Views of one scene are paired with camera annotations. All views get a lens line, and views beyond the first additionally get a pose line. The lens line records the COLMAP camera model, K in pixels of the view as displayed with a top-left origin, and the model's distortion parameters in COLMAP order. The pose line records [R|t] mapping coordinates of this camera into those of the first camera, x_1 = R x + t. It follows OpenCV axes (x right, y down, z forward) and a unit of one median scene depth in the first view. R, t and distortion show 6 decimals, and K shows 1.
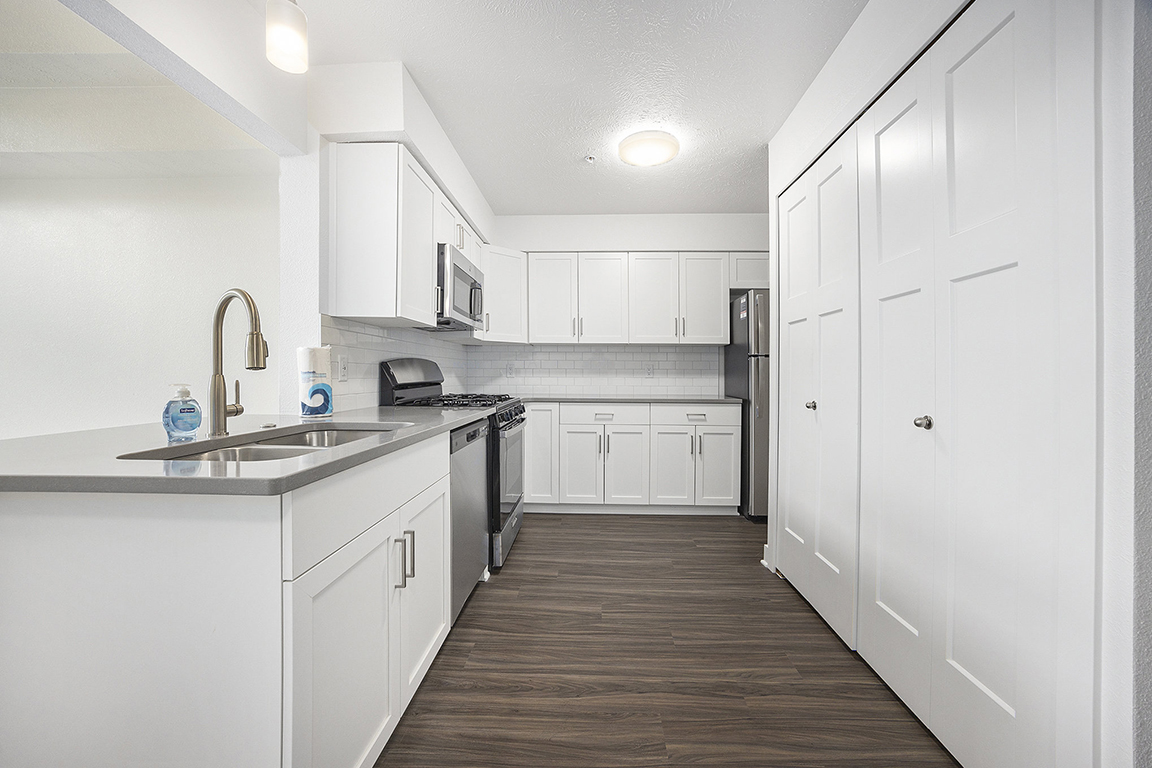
lens RADIAL K [[419.1, 0, 572.1], [0, 419.1, 375.0], [0, 0, 1]] dist [-0.014887, 0.000067]
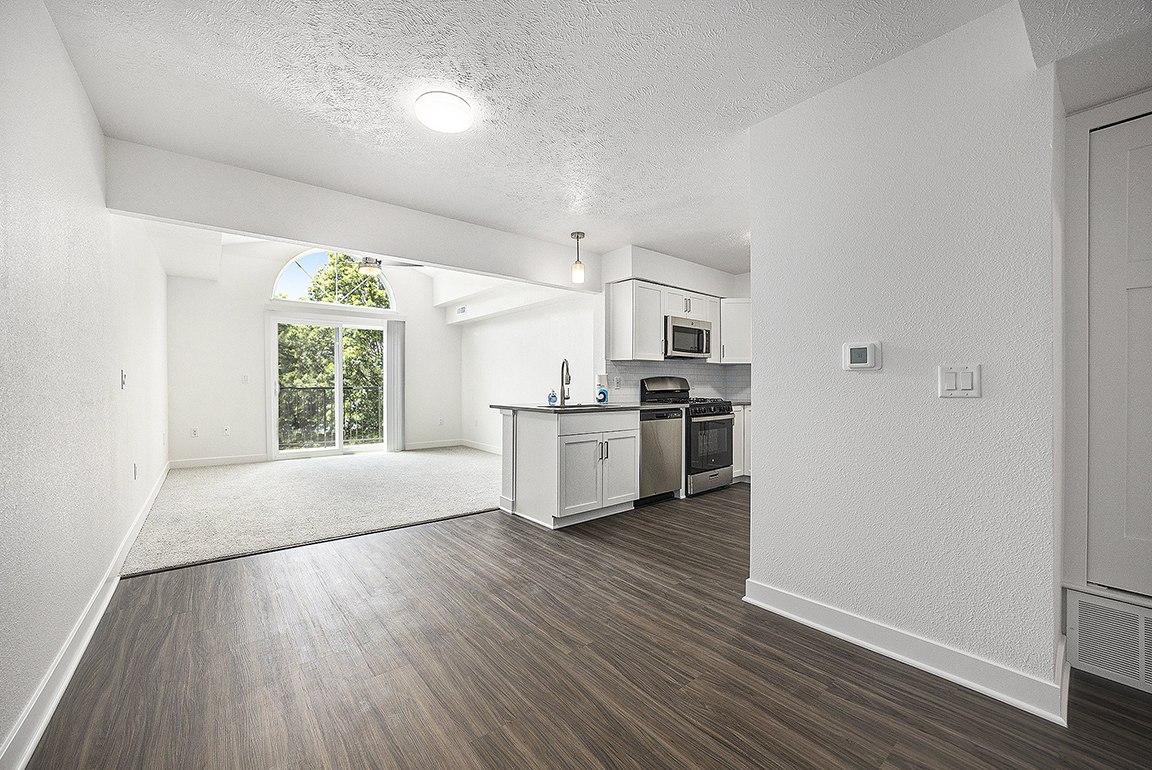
lens RADIAL K [[453.7, 0, 622.5], [0, 453.7, 387.7], [0, 0, 1]] dist [-0.000266, 0.000017]
pose [[0.713201, 0.005692, -0.700937, 0.979024], [-0.003313, 0.999983, 0.004749, -0.002886], [0.700952, -0.001065, 0.713208, -0.590288]]
